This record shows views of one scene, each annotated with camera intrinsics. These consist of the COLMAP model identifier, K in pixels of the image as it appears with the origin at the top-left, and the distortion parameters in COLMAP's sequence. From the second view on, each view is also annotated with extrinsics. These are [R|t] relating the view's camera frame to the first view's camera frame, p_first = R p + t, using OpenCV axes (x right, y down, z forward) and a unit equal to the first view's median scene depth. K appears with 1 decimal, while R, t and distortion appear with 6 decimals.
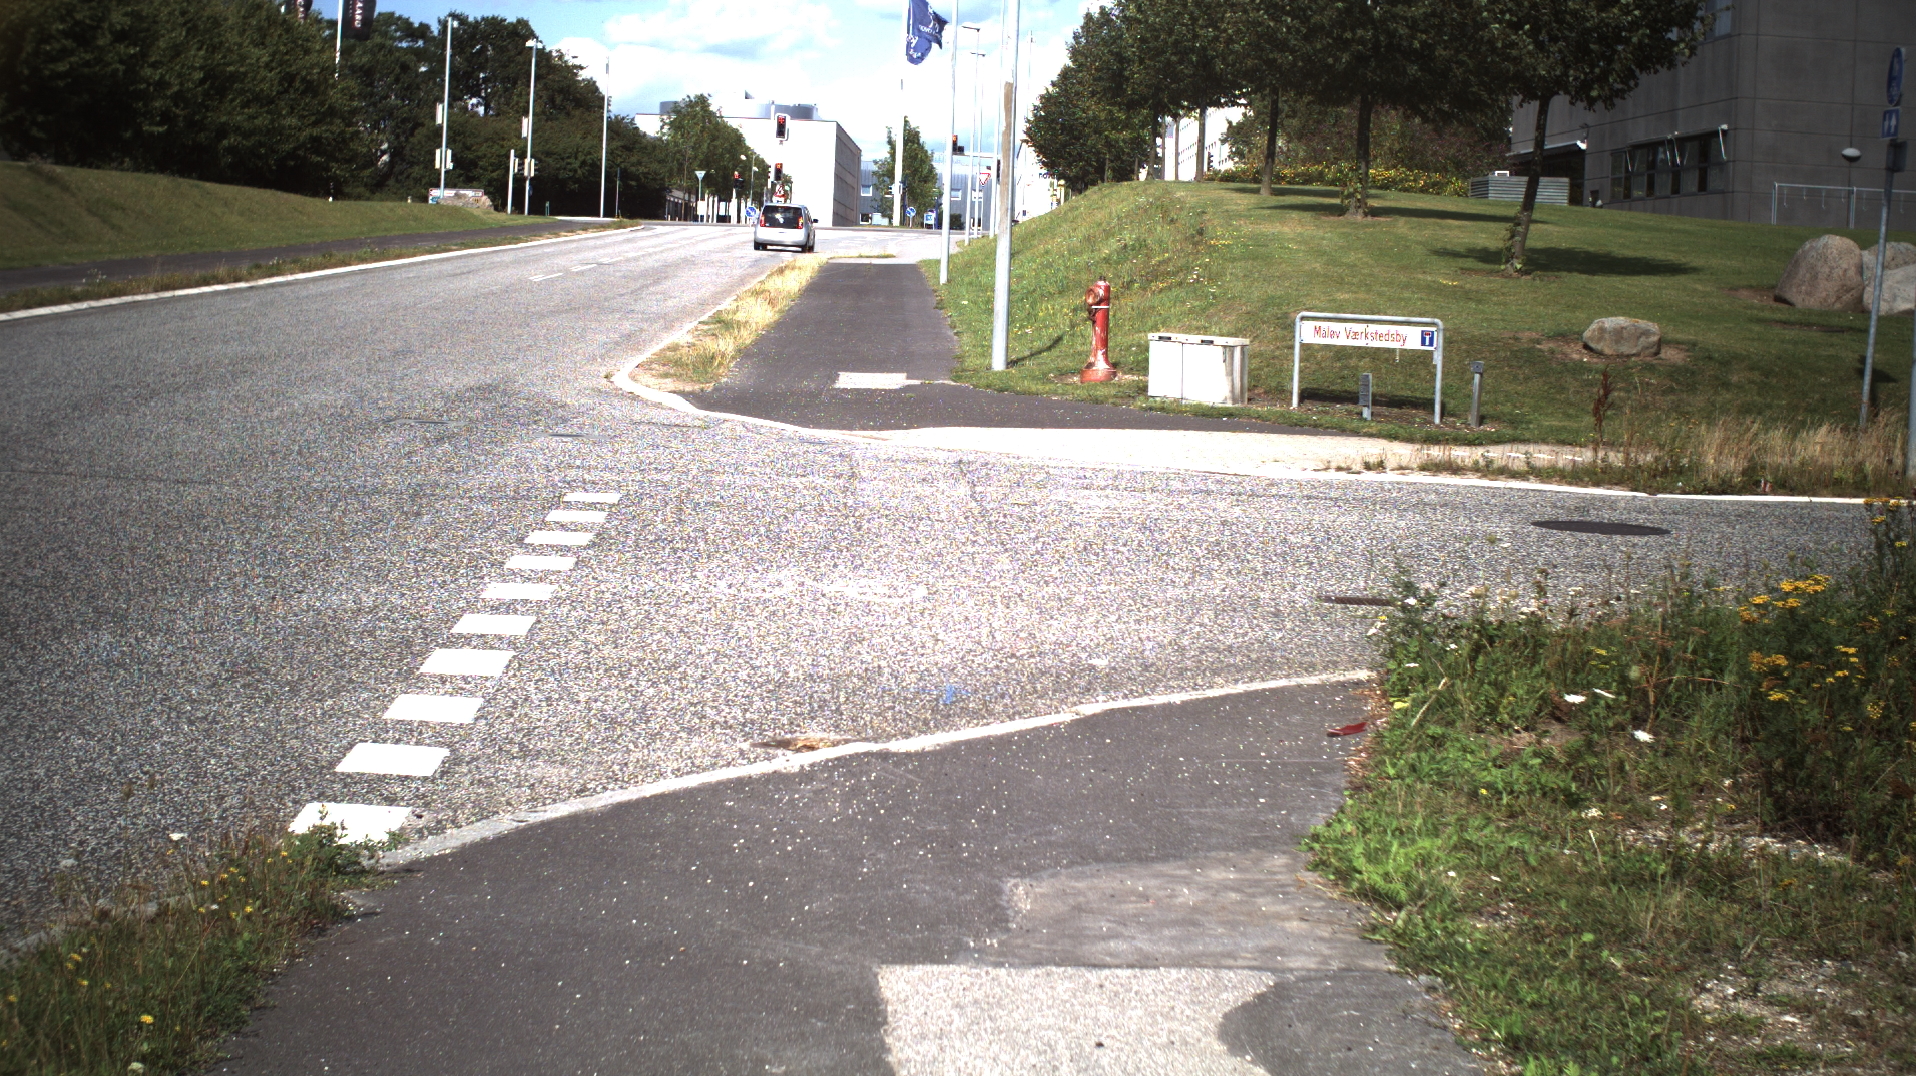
lens RADIAL K [[3437.3, 0, 958.0], [0, 3437.3, 538.0], [0, 0, 1]] dist [-0.276448, 0.224839]
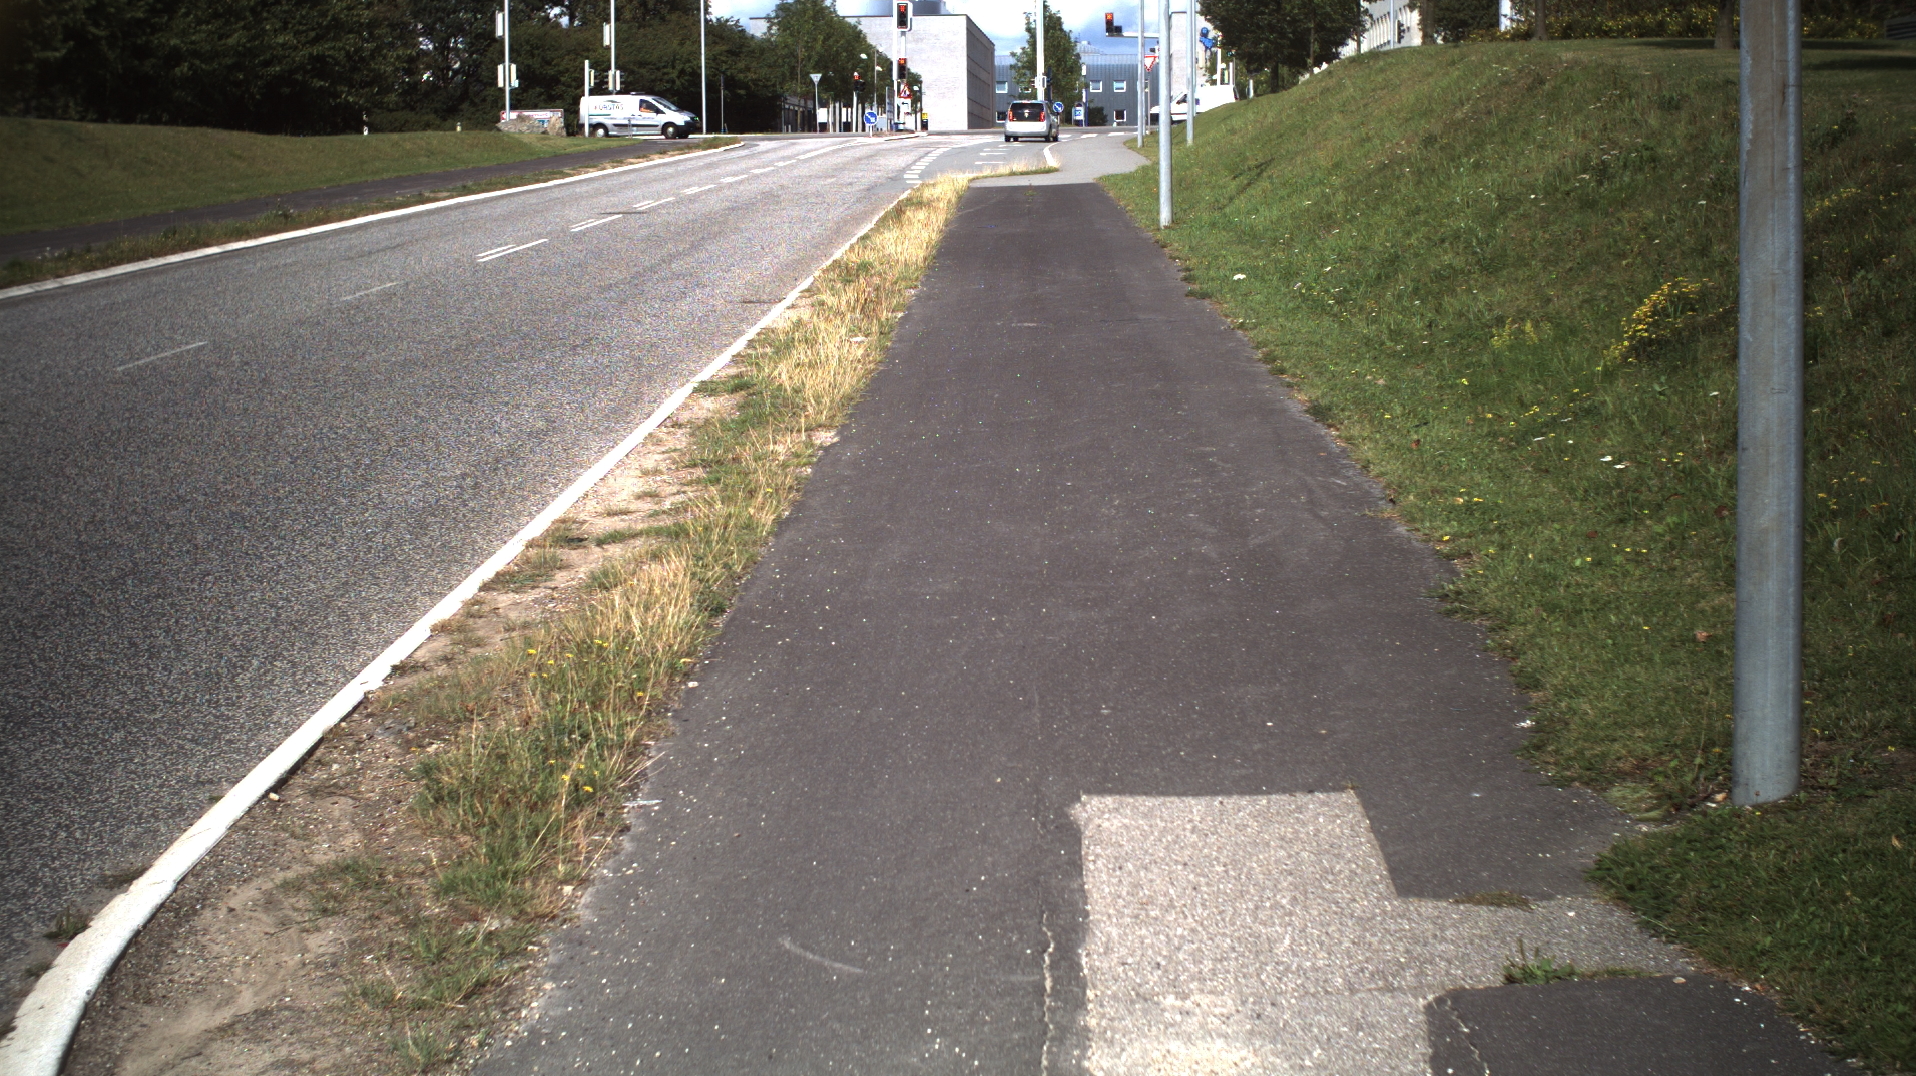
lens RADIAL K [[3437.3, 0, 958.0], [0, 3437.3, 538.0], [0, 0, 1]] dist [-0.276448, 0.224839]
pose [[0.997629, -0.051552, -0.045583, -0.015822], [0.052901, 0.998182, 0.028892, -0.038013], [0.044010, -0.031235, 0.998543, 0.389623]]
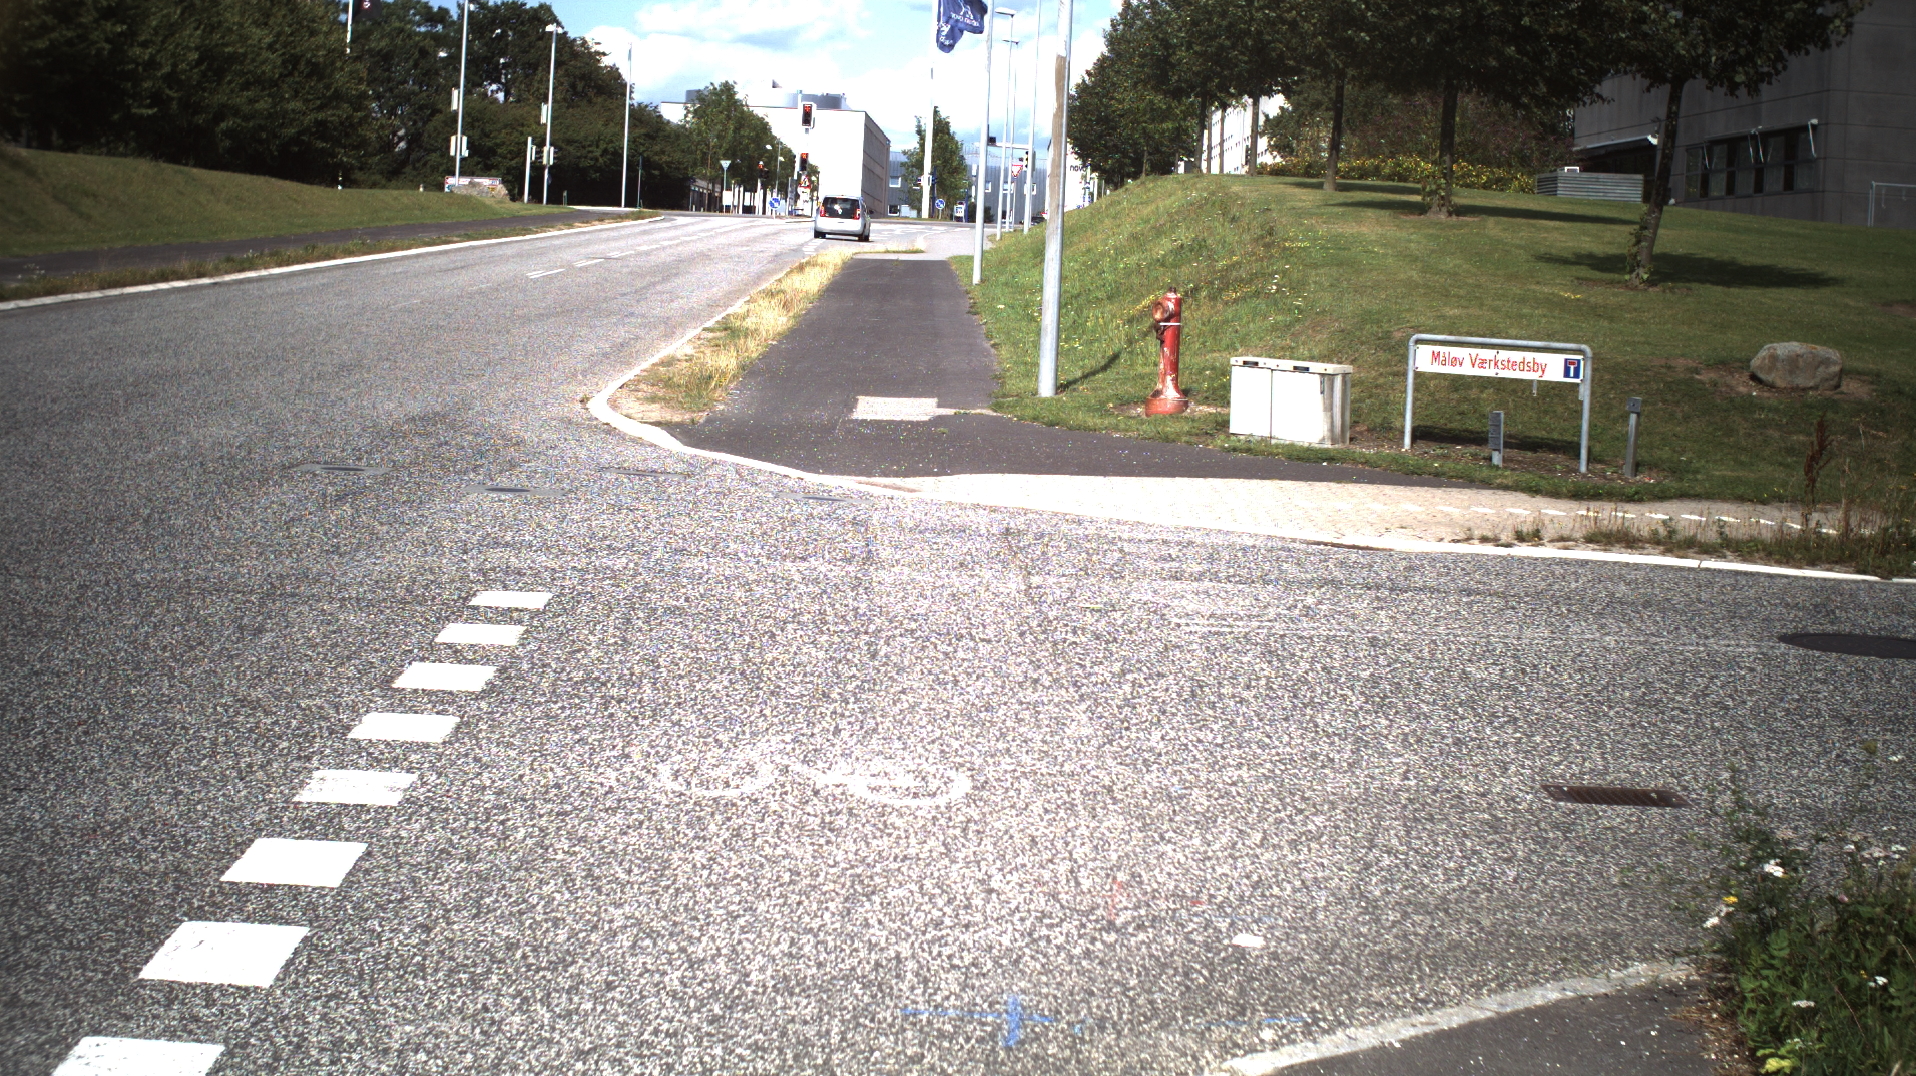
lens RADIAL K [[3437.3, 0, 958.0], [0, 3437.3, 538.0], [0, 0, 1]] dist [-0.276448, 0.224839]
pose [[0.999938, 0.008128, -0.007559, -0.001647], [-0.008110, 0.999964, 0.002414, -0.007981], [0.007579, -0.002352, 0.999969, 0.077910]]
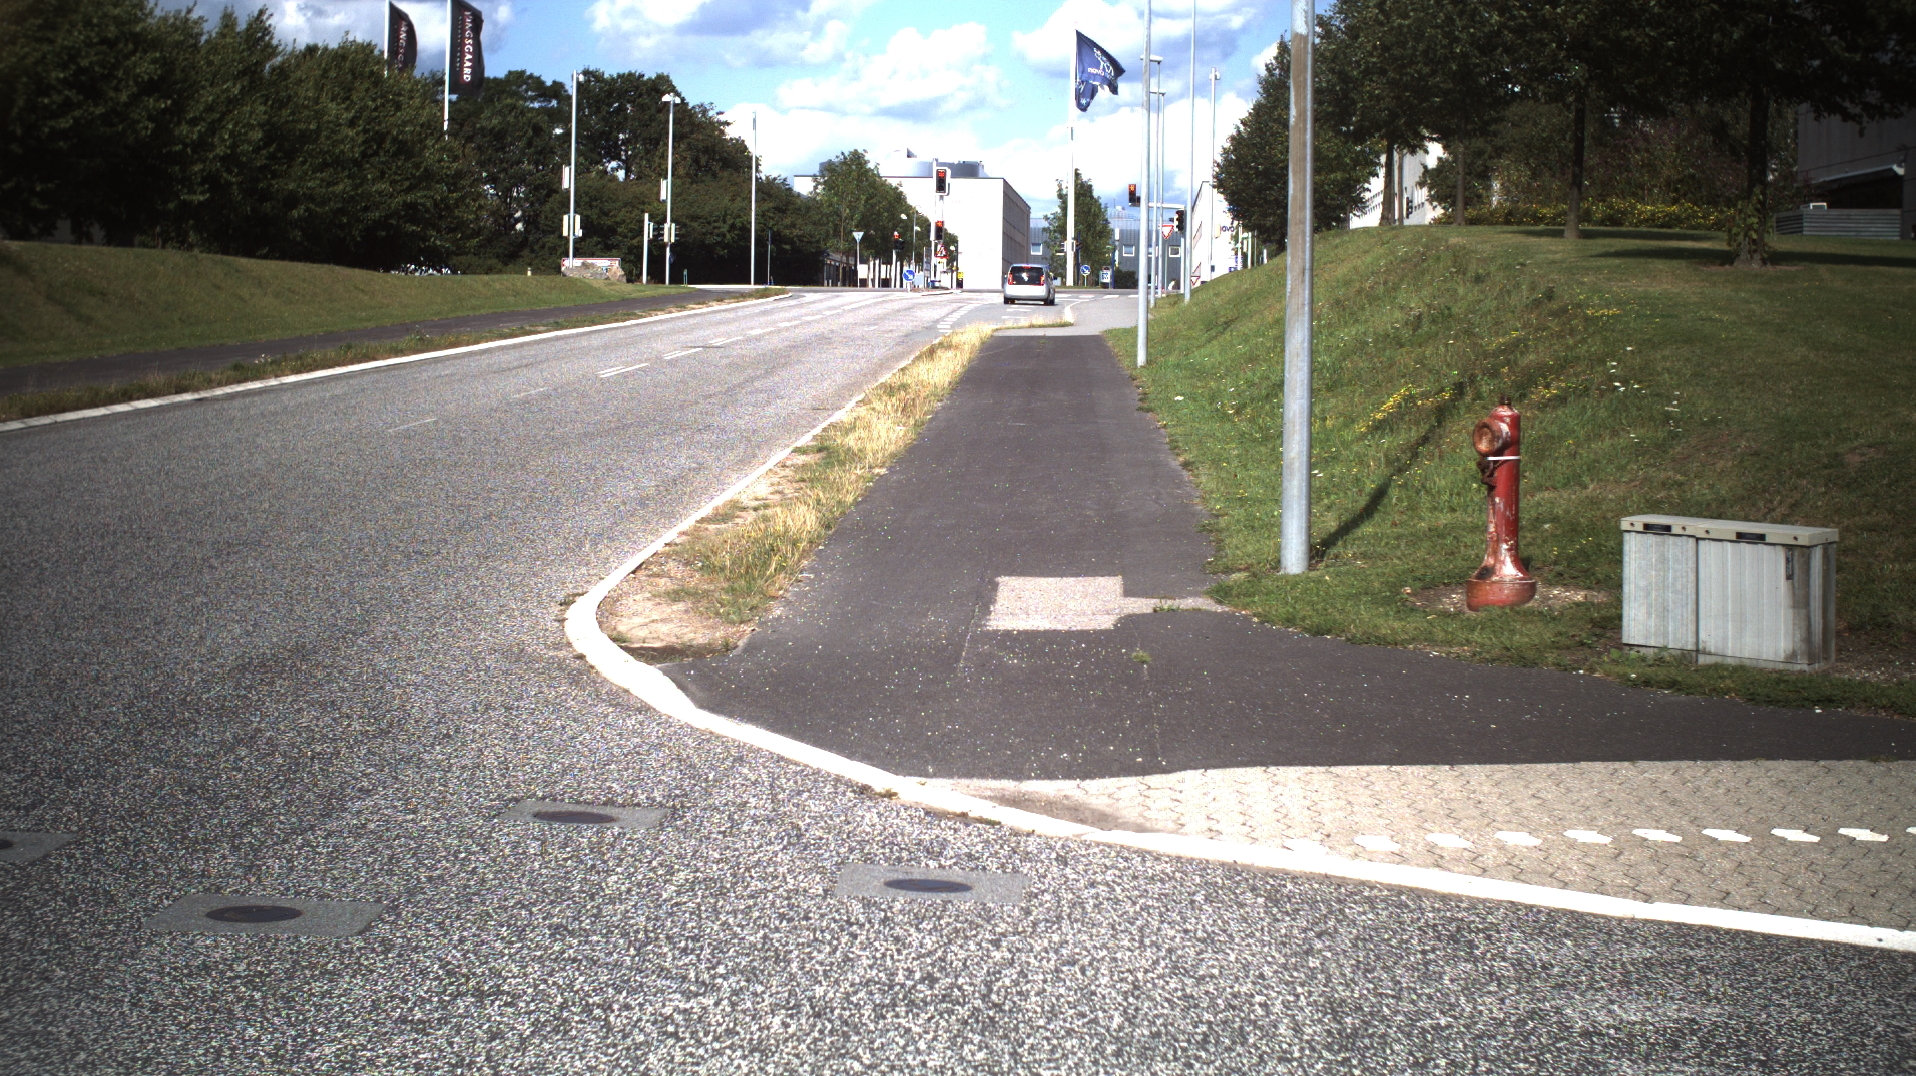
lens RADIAL K [[3437.3, 0, 958.0], [0, 3437.3, 538.0], [0, 0, 1]] dist [-0.276448, 0.224839]
pose [[0.998377, -0.024115, -0.051592, -0.006508], [0.023235, 0.999575, -0.017594, -0.023104], [0.051994, 0.016367, 0.998513, 0.233377]]
